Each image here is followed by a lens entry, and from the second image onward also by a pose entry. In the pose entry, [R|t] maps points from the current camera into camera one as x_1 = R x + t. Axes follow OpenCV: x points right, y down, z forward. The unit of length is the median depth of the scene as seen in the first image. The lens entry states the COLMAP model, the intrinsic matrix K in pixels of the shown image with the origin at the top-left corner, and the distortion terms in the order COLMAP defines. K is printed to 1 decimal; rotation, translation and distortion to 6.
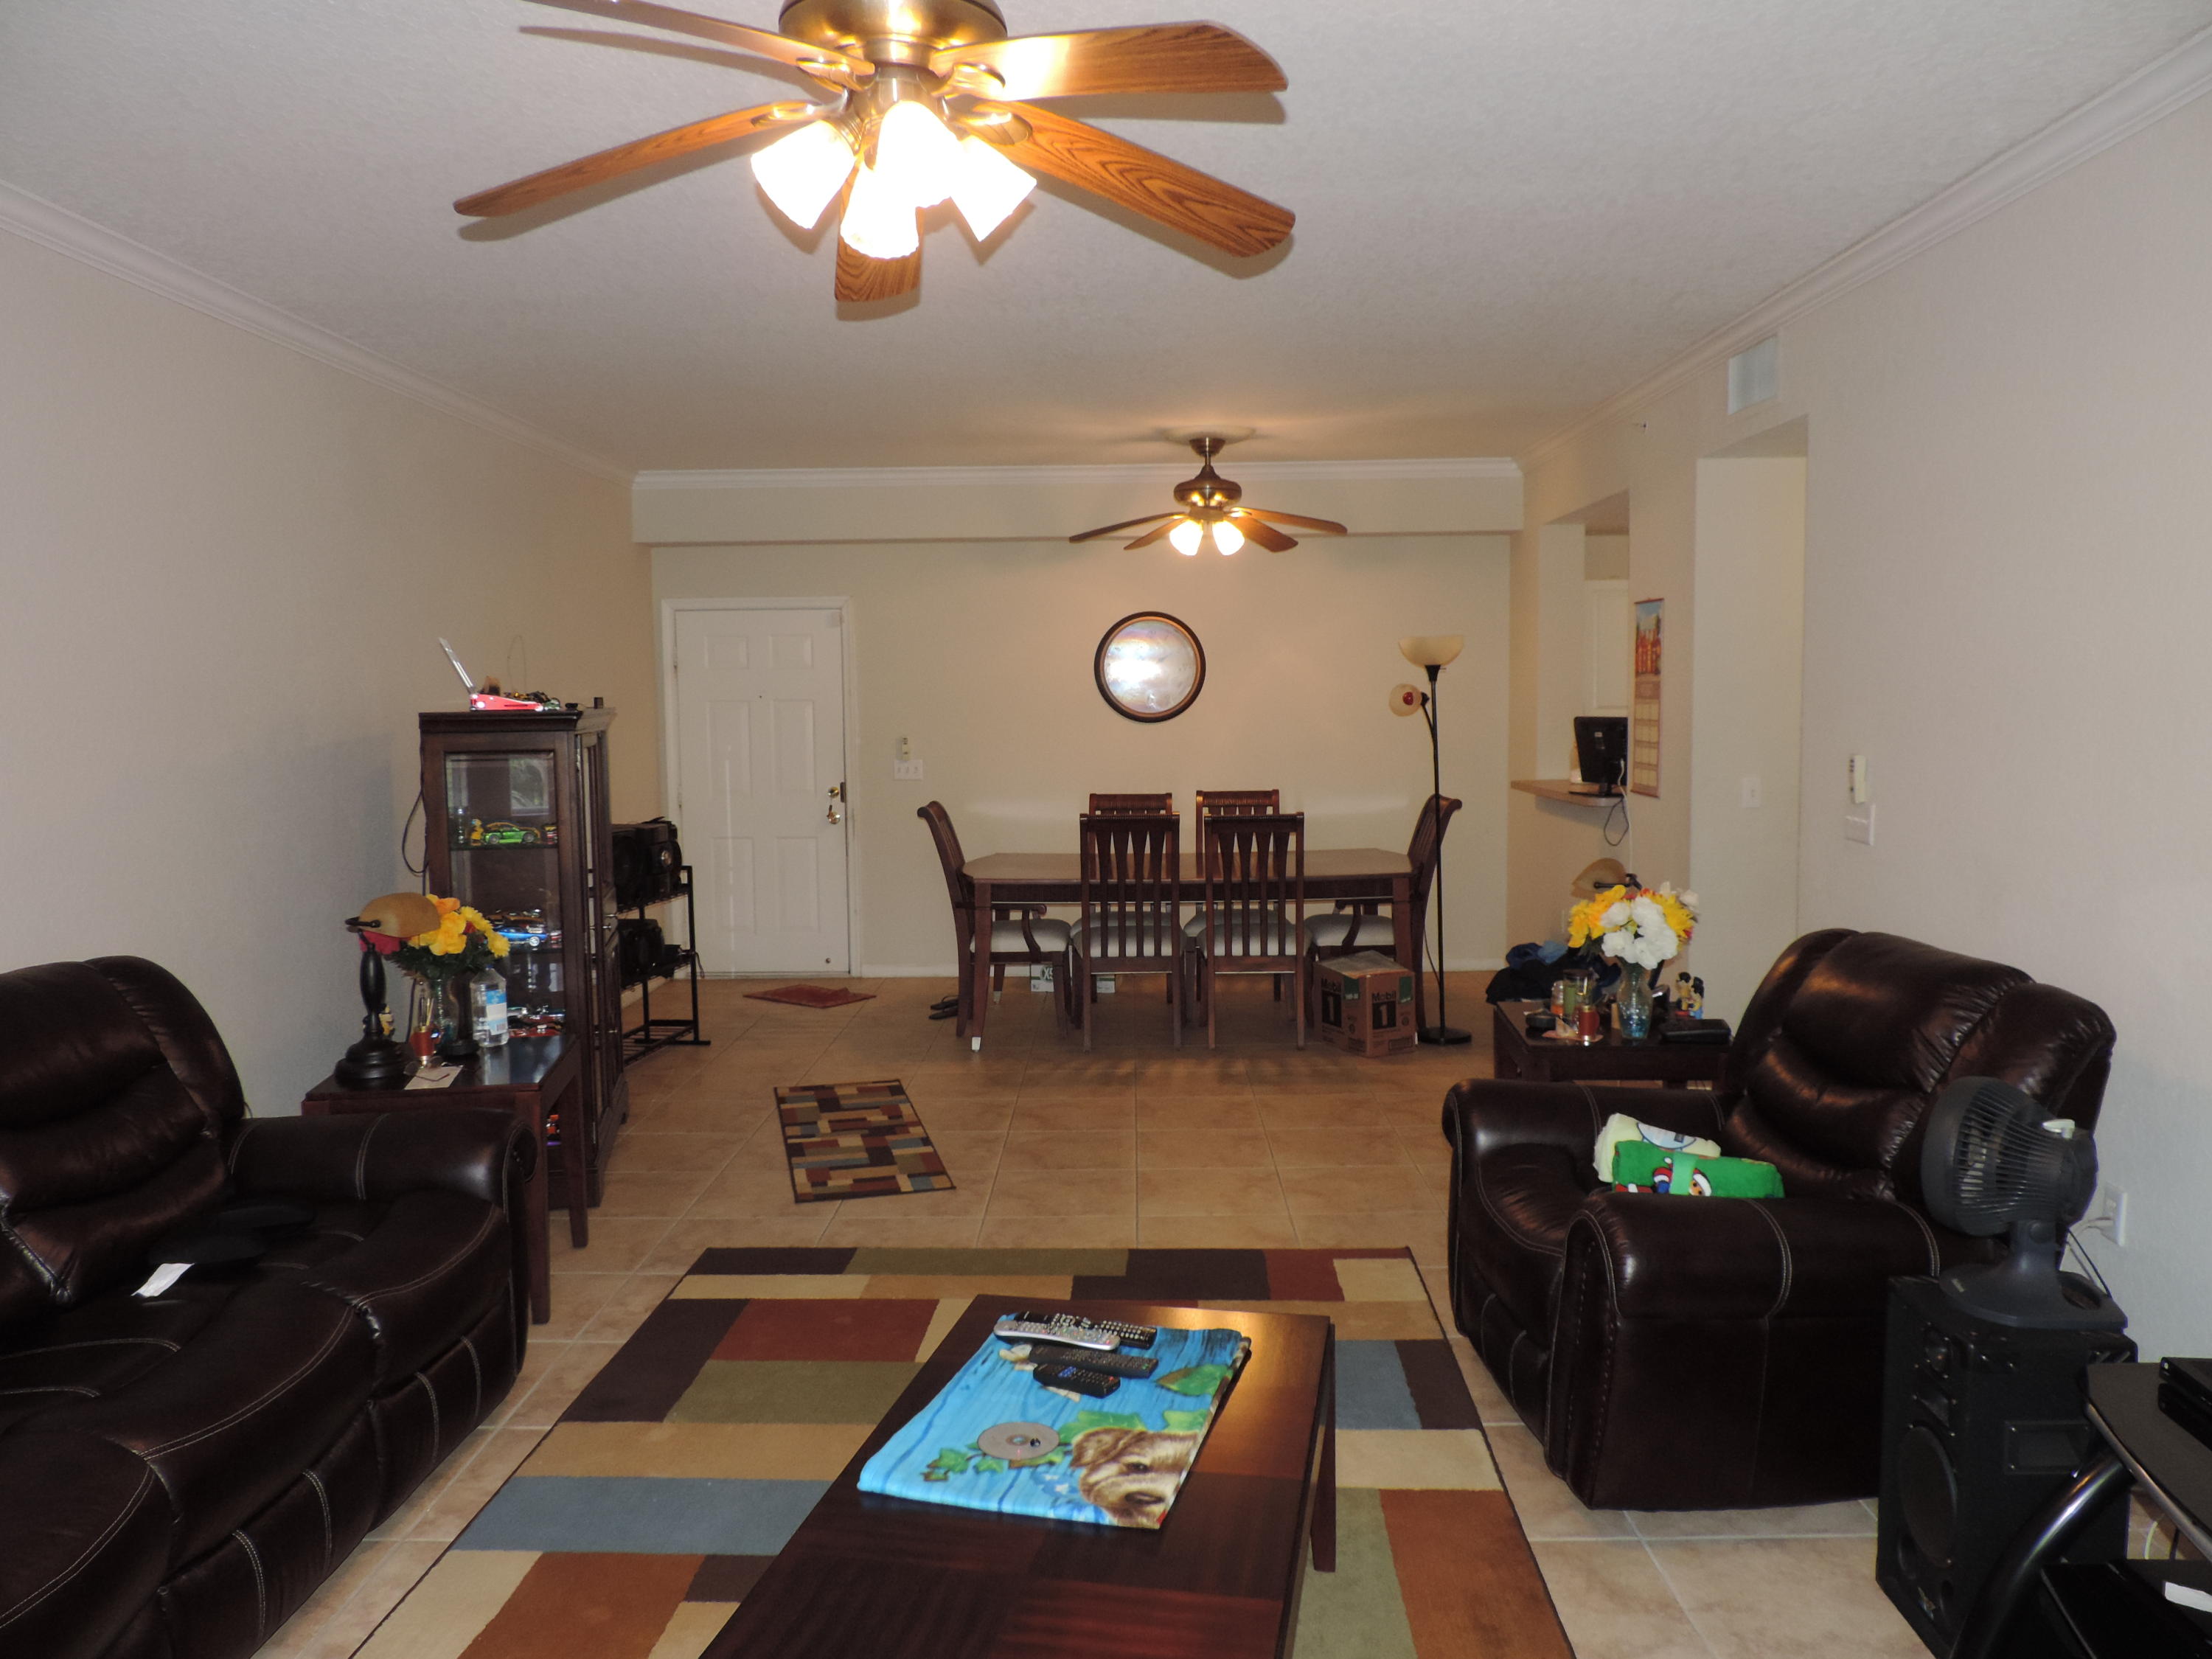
lens RADIAL K [[1564.7, 0, 1111.0], [0, 1564.7, 825.4], [0, 0, 1]] dist [-0.023419, 0.004605]
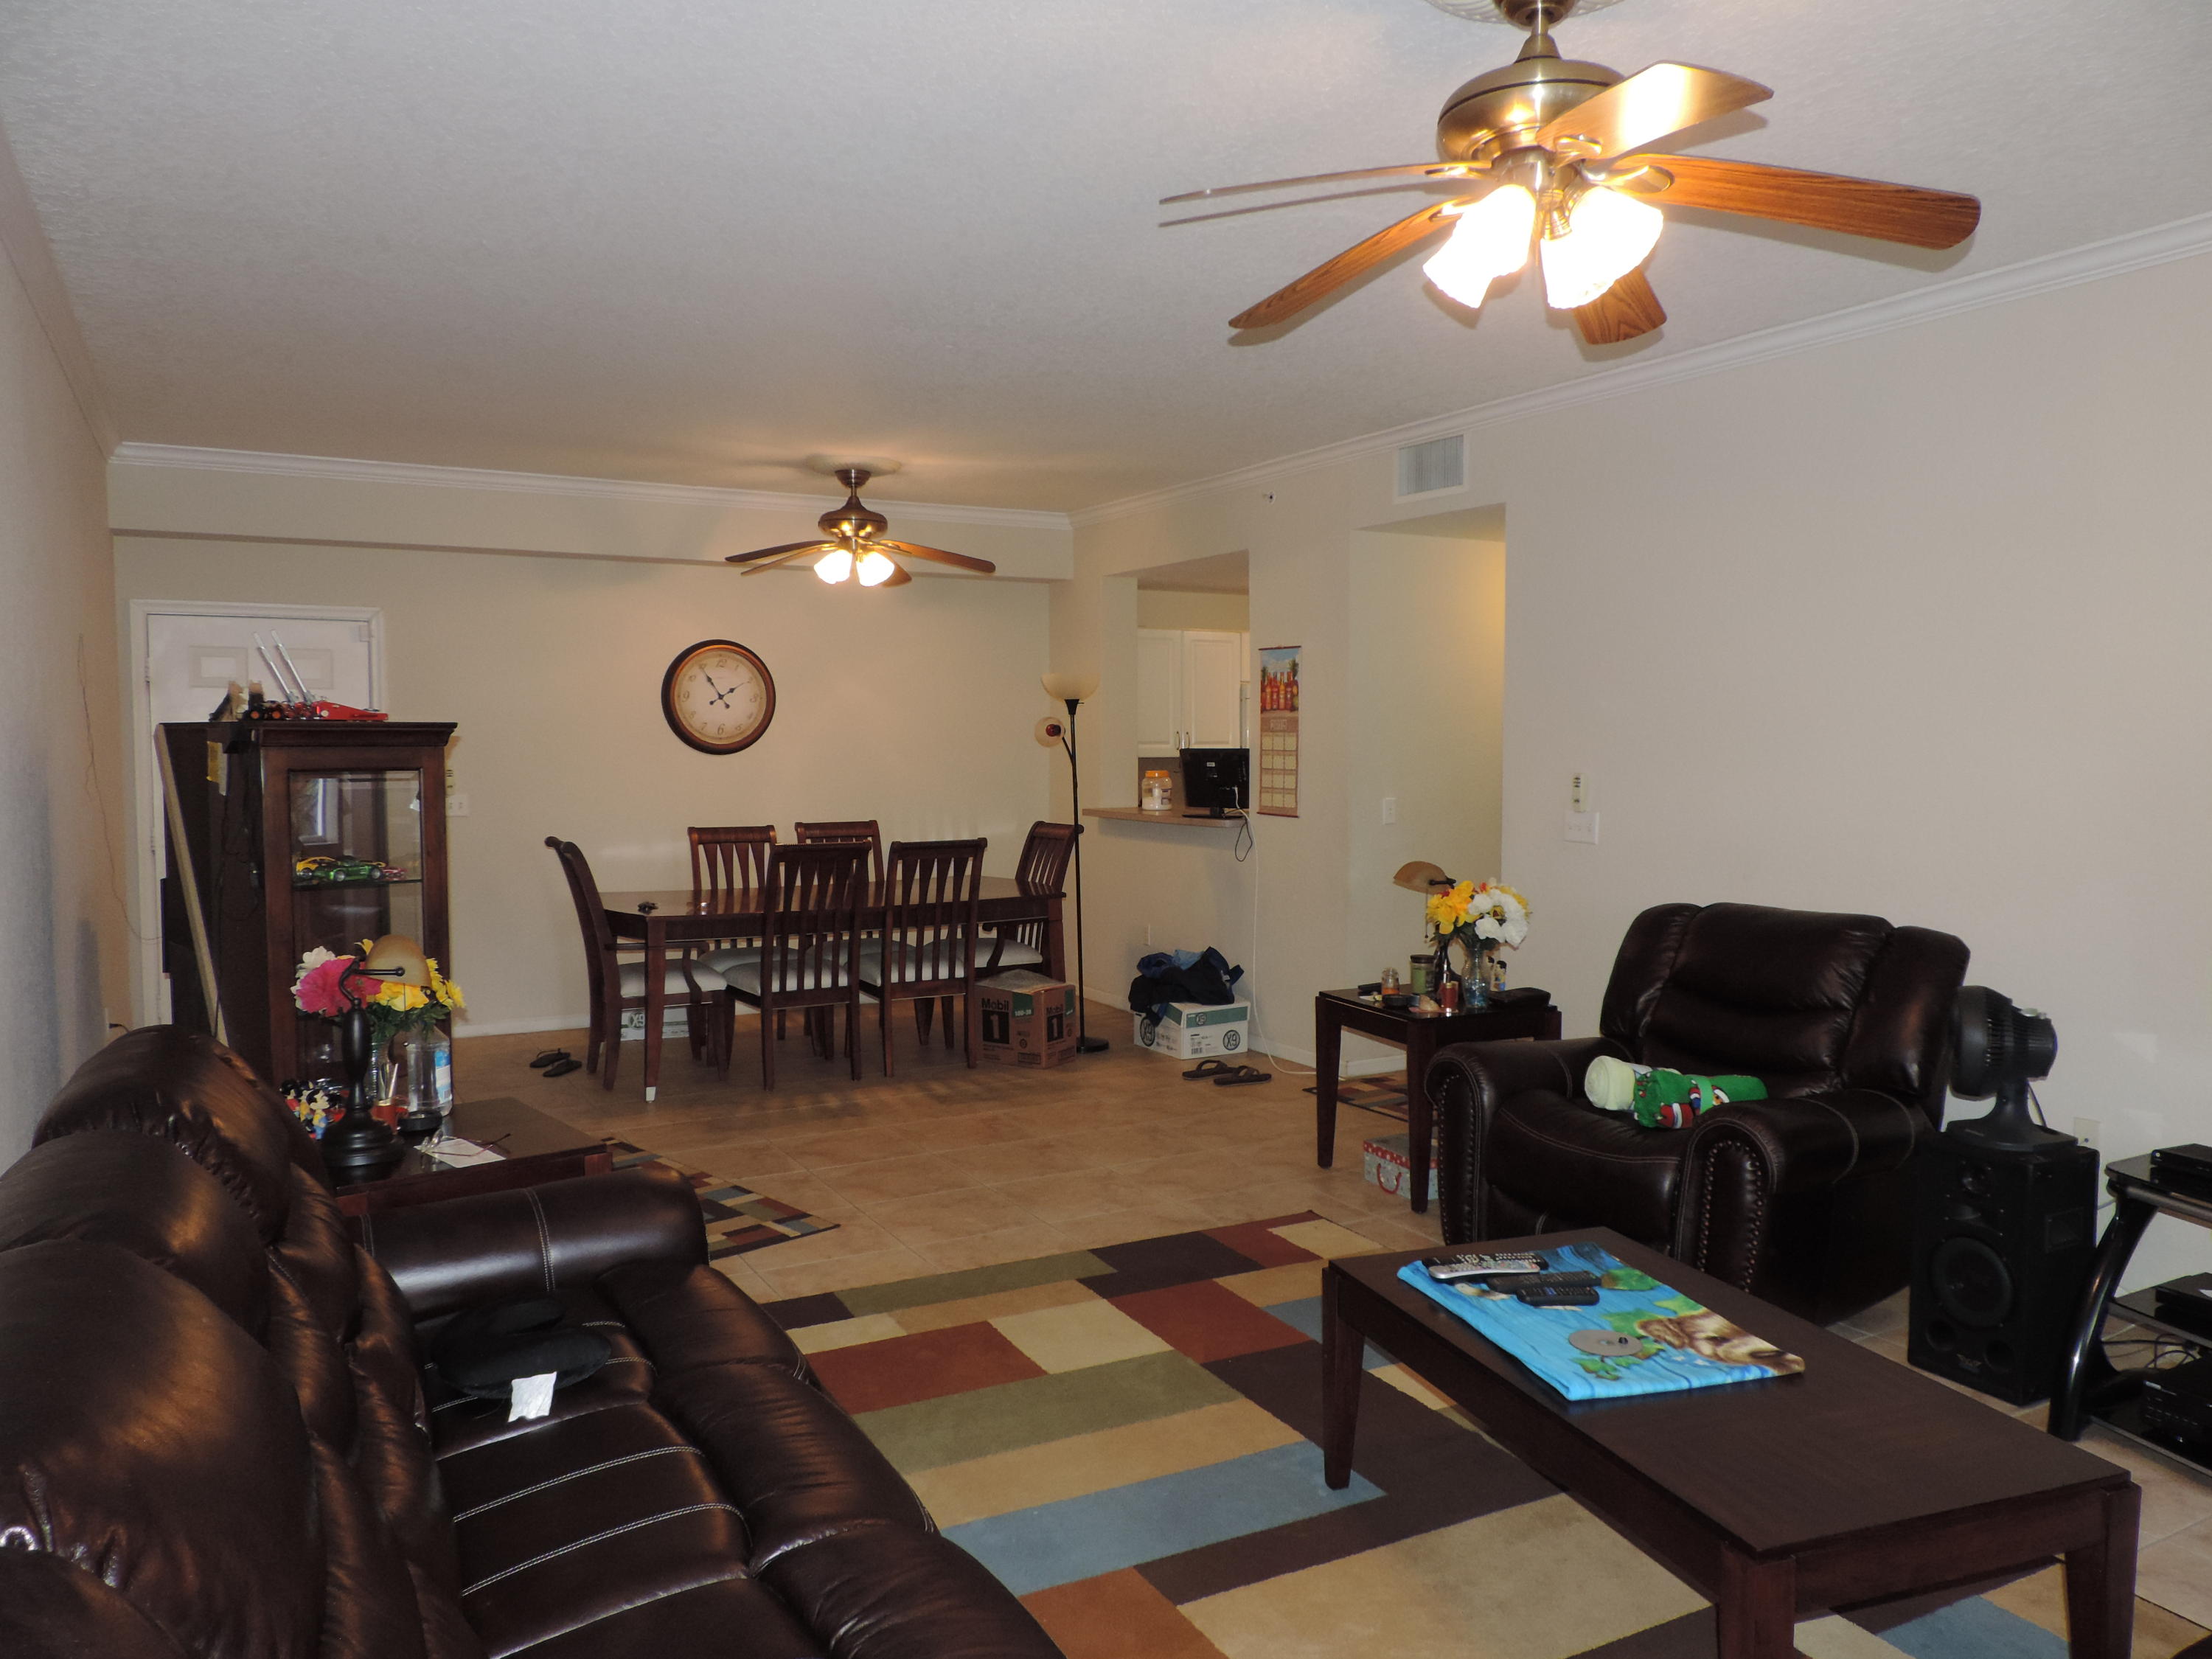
lens RADIAL K [[1564.7, 0, 1107.4], [0, 1564.7, 833.4], [0, 0, 1]] dist [-0.023419, 0.004605]
pose [[0.868677, -0.018185, 0.495045, -0.332128], [0.030336, 0.999403, -0.016520, 0.008680], [-0.494449, 0.029369, 0.868710, 0.058846]]
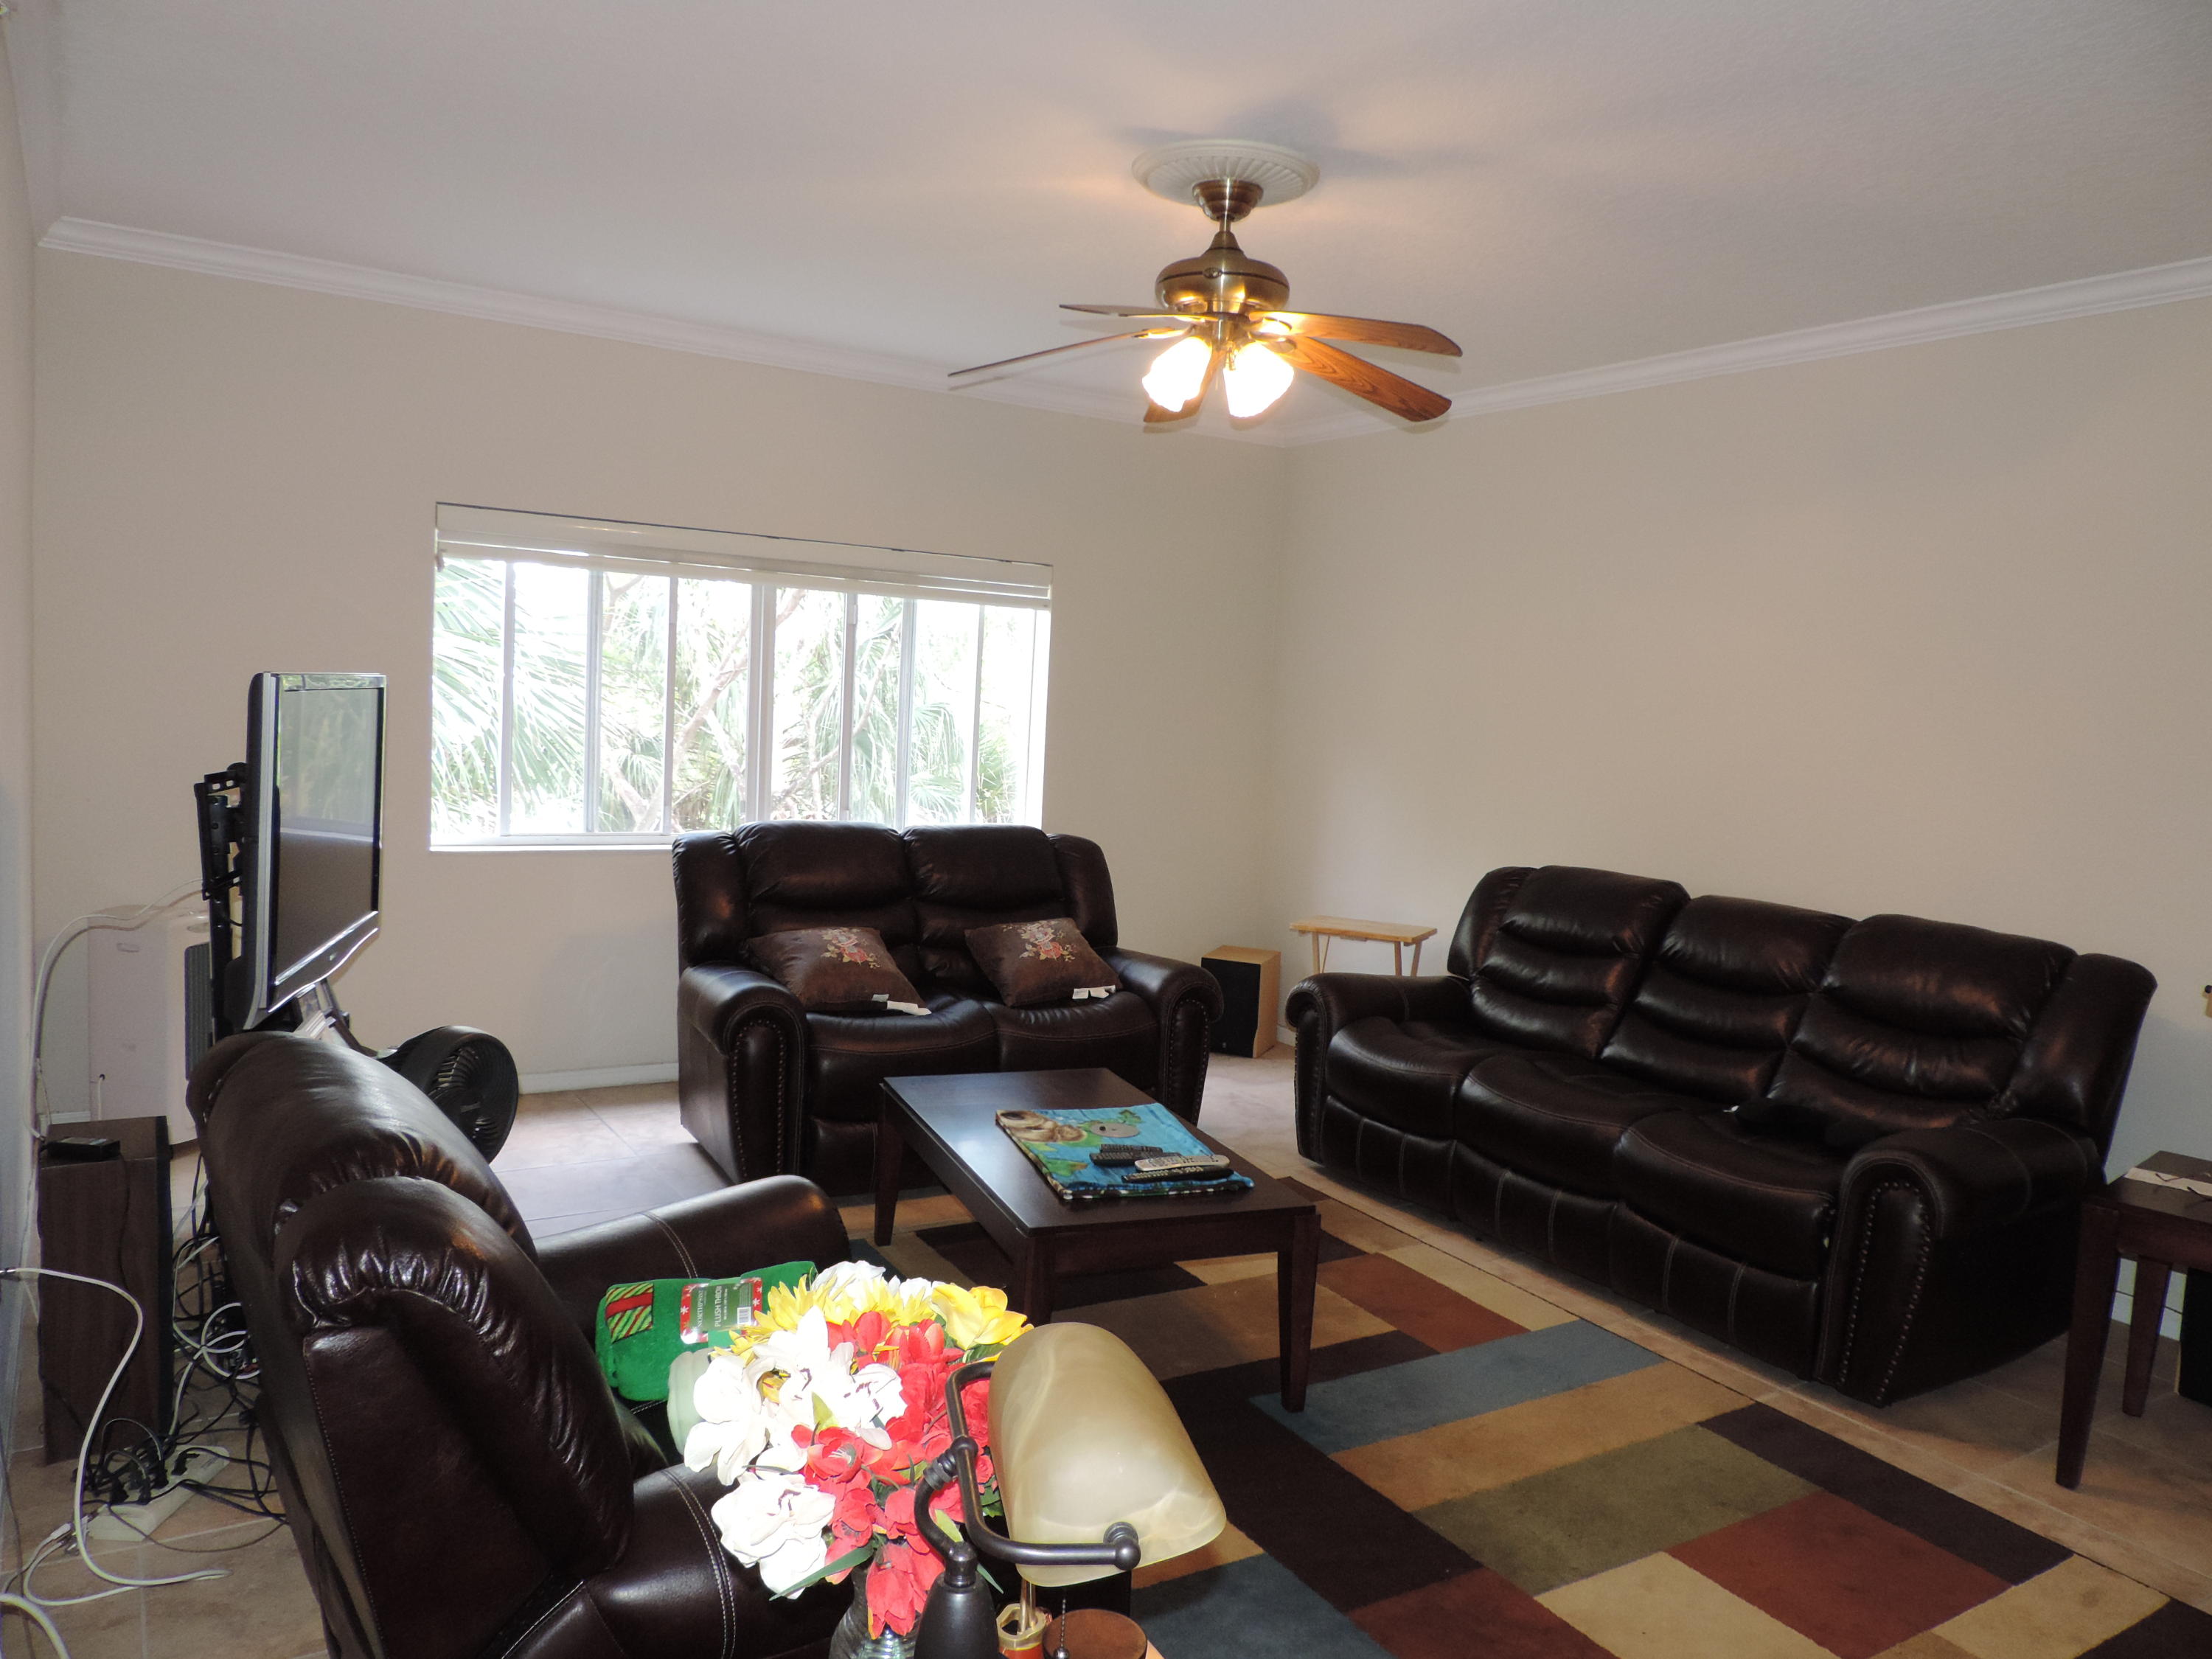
lens RADIAL K [[1564.7, 0, 1109.3], [0, 1564.7, 827.5], [0, 0, 1]] dist [-0.023419, 0.004605]
pose [[-0.838638, 0.014916, -0.544485, 0.298728], [-0.080698, 0.985191, 0.151282, -0.062249], [0.538678, 0.170810, -0.825015, 0.815165]]
